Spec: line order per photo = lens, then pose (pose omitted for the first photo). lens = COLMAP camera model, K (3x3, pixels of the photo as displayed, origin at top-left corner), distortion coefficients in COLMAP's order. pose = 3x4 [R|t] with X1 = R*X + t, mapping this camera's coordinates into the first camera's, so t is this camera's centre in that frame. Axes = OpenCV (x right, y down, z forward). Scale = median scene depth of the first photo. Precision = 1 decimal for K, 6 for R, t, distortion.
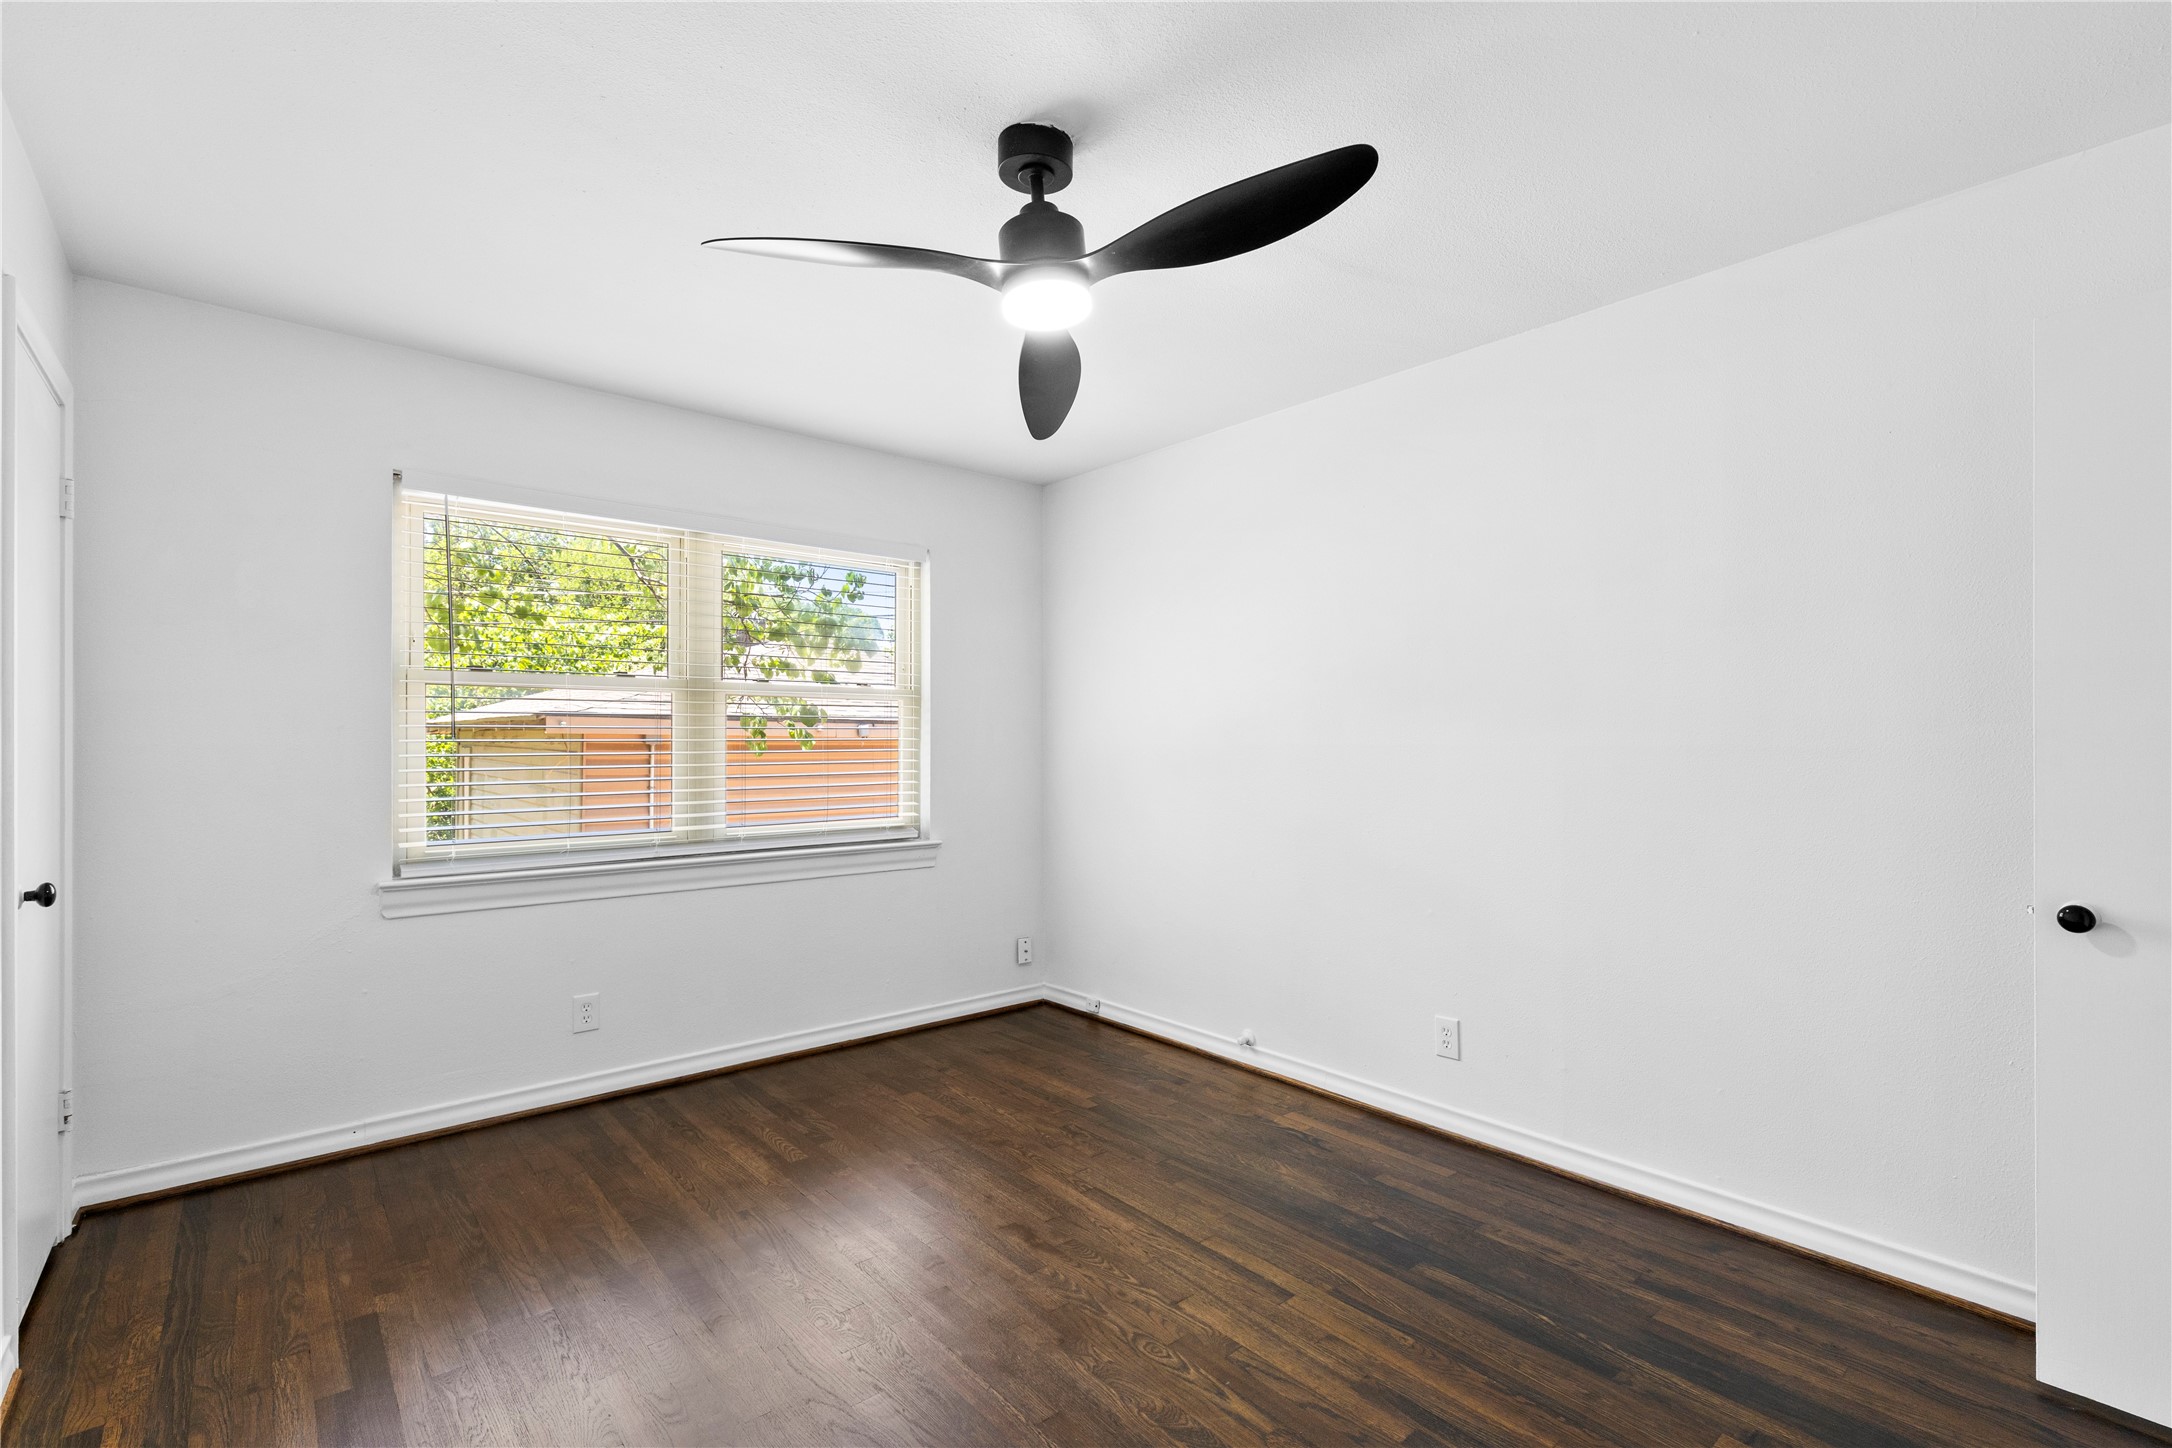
lens RADIAL K [[976.9, 0, 1122.0], [0, 976.9, 743.4], [0, 0, 1]] dist [0.002855, -0.000438]
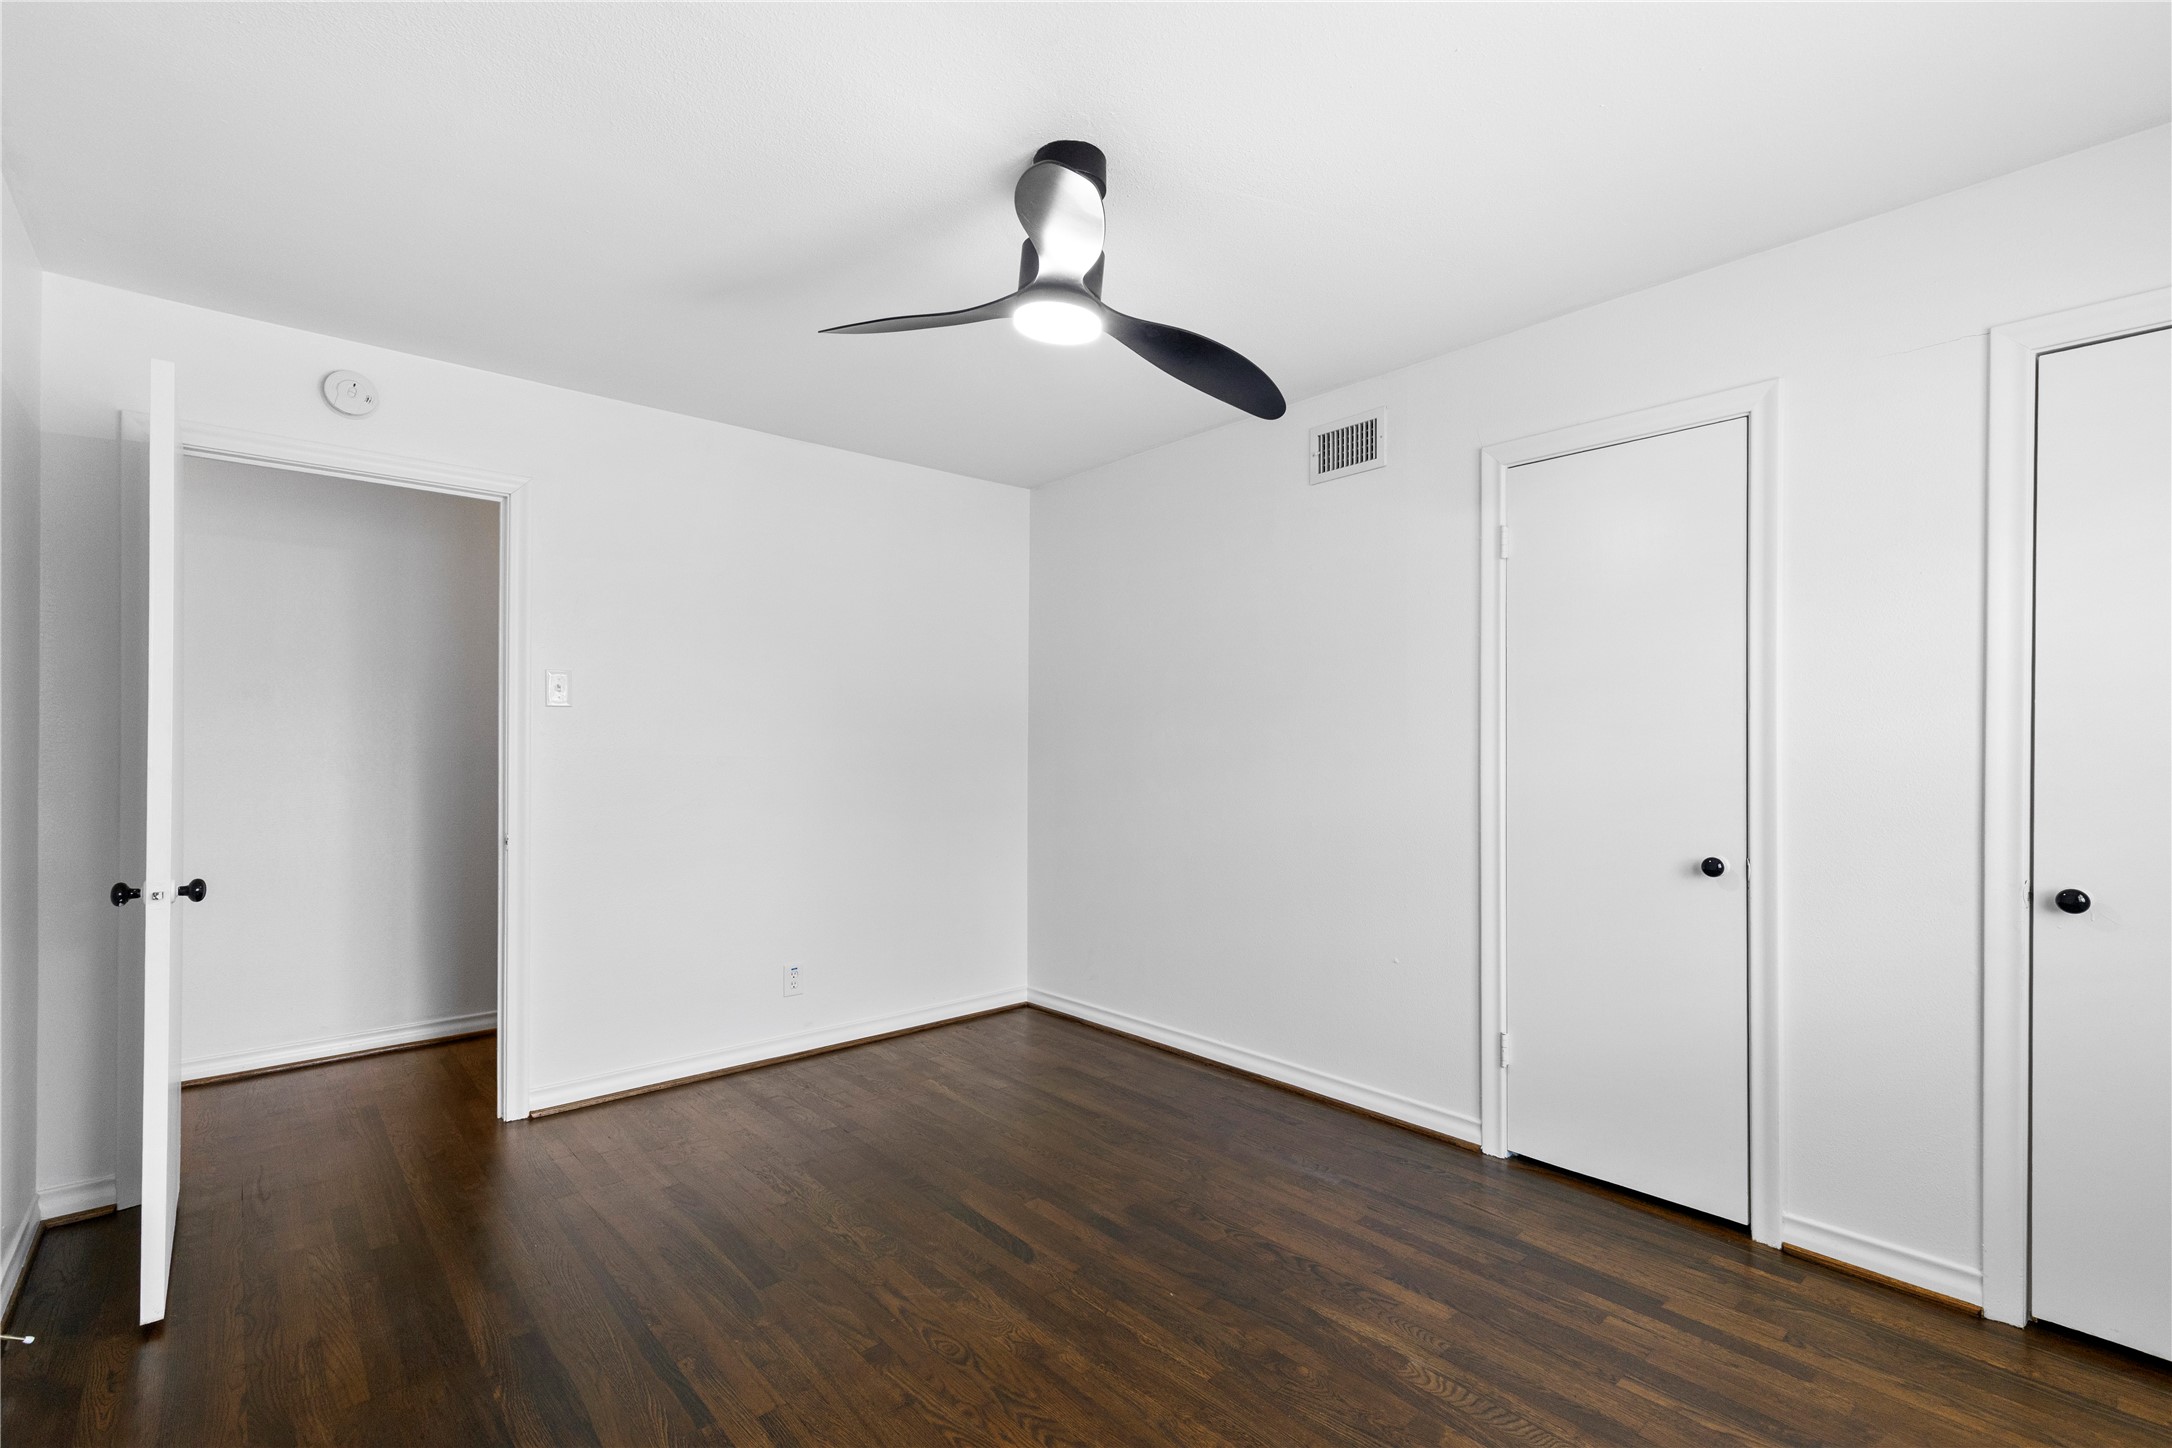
lens RADIAL K [[982.0, 0, 1091.5], [0, 982.0, 724.6], [0, 0, 1]] dist [0.002633, 0.000286]
pose [[-0.999838, -0.002424, 0.017836, -0.084291], [-0.002640, 0.999923, -0.012090, -0.005945], [-0.017805, -0.012135, -0.999768, 1.315641]]
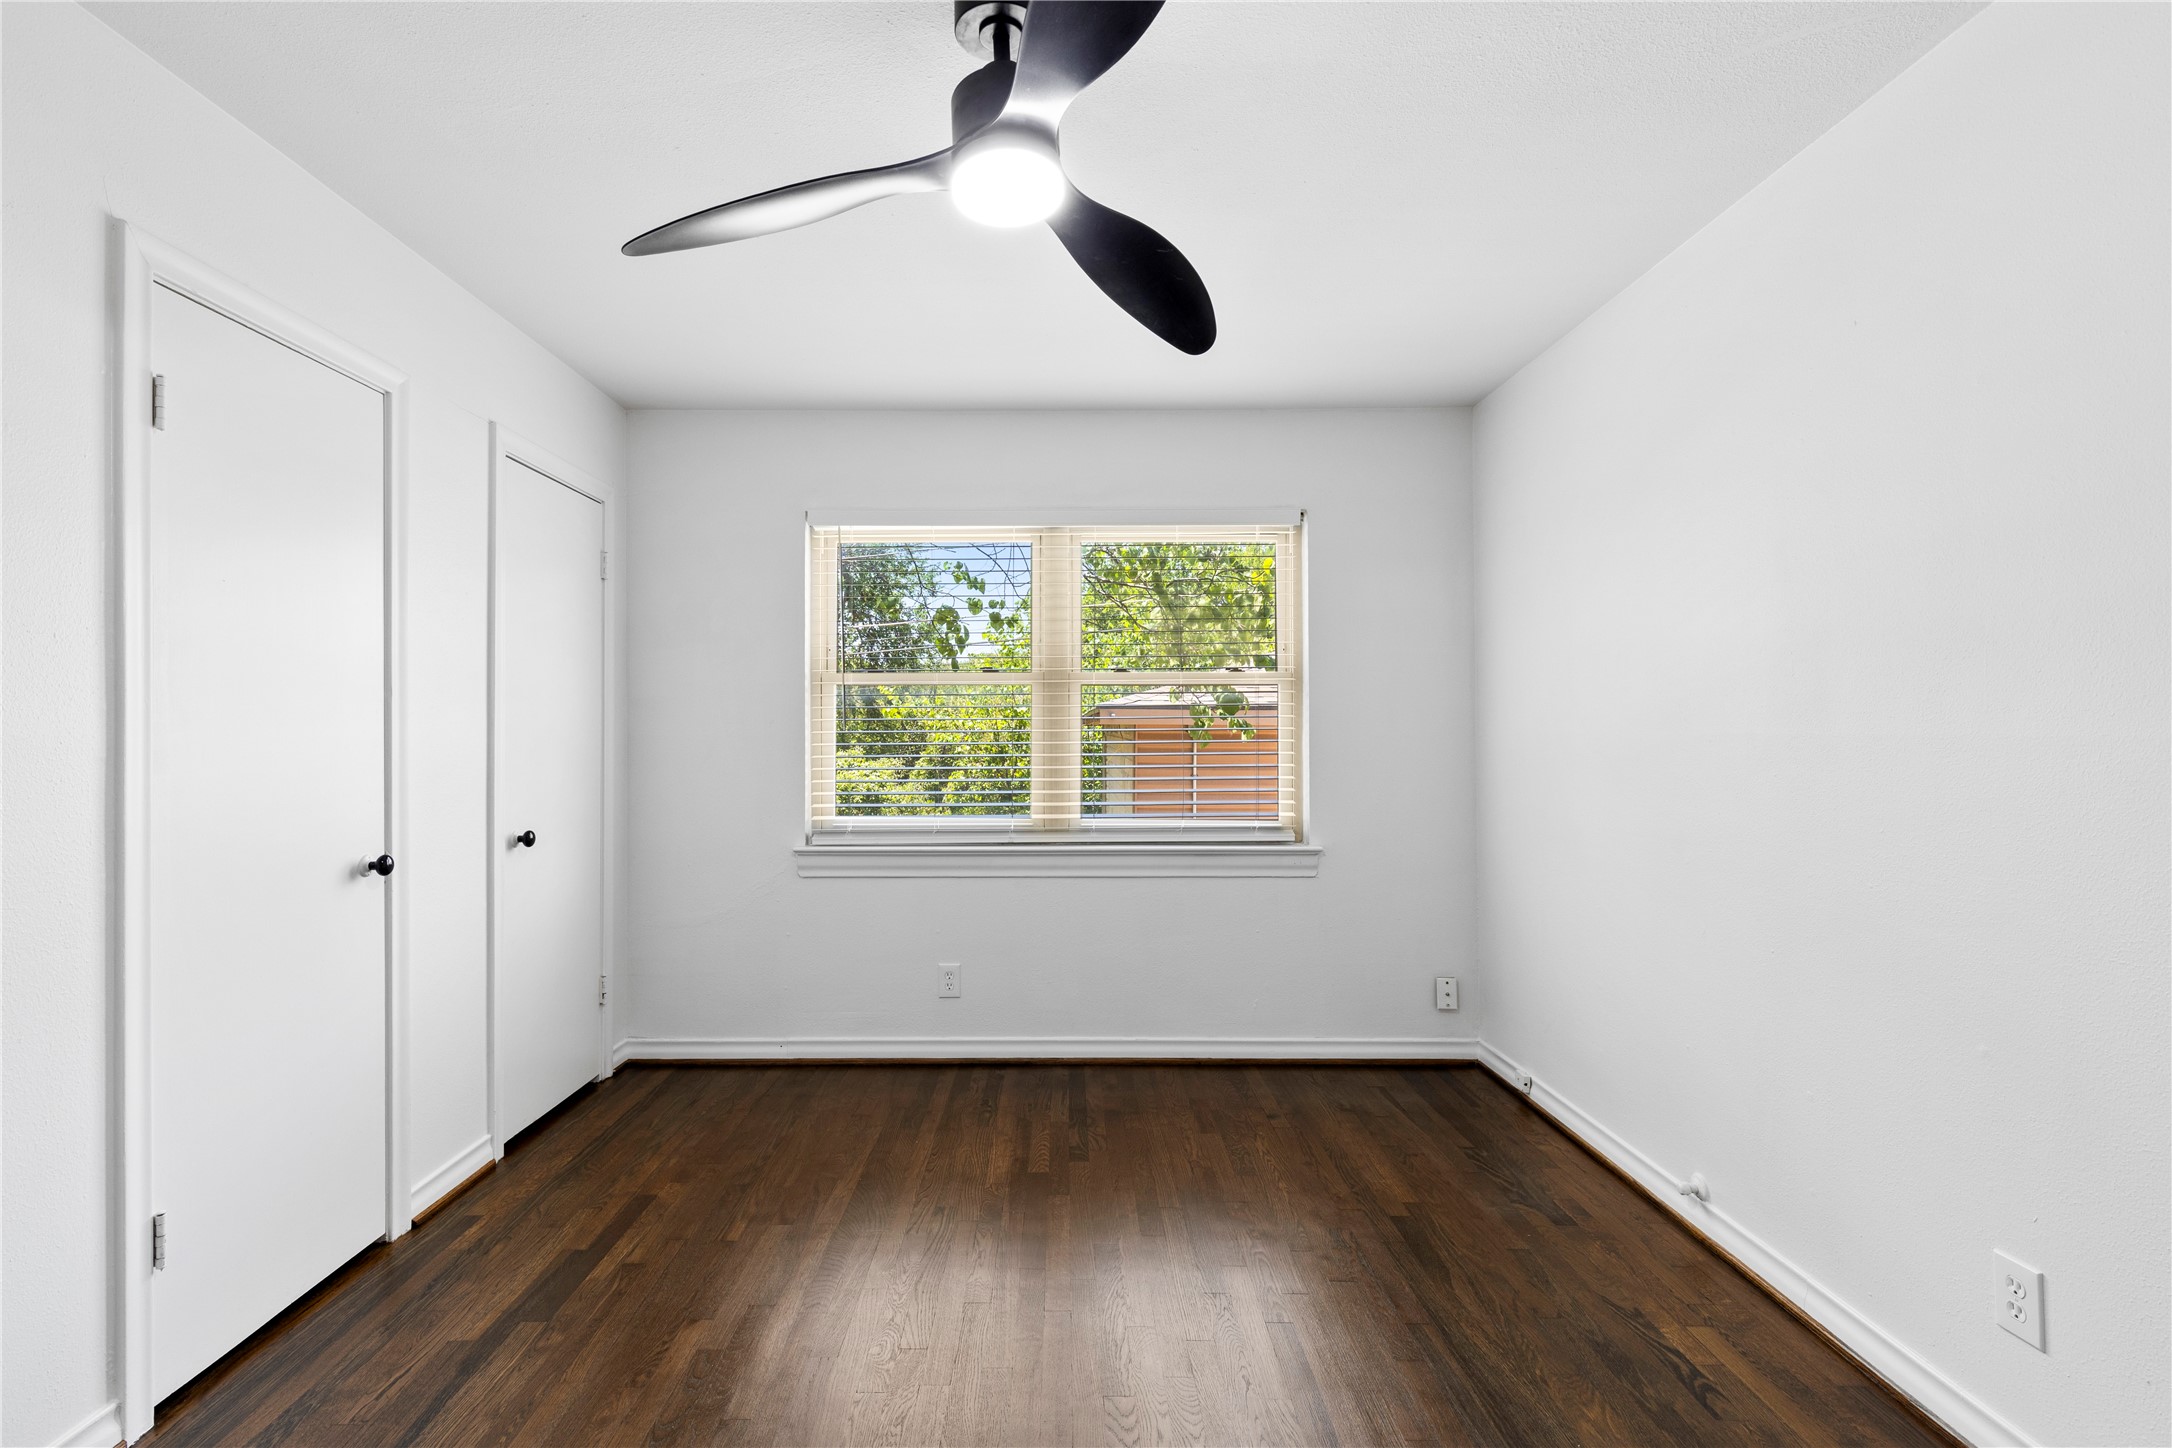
lens RADIAL K [[1005.8, 0, 1059.9], [0, 1005.8, 721.0], [0, 0, 1]] dist [0.004983, -0.001720]
pose [[0.744345, -0.009552, -0.667727, 0.322875], [0.002145, 0.999927, -0.011912, -0.000986], [0.667792, 0.007434, 0.744311, 0.264908]]
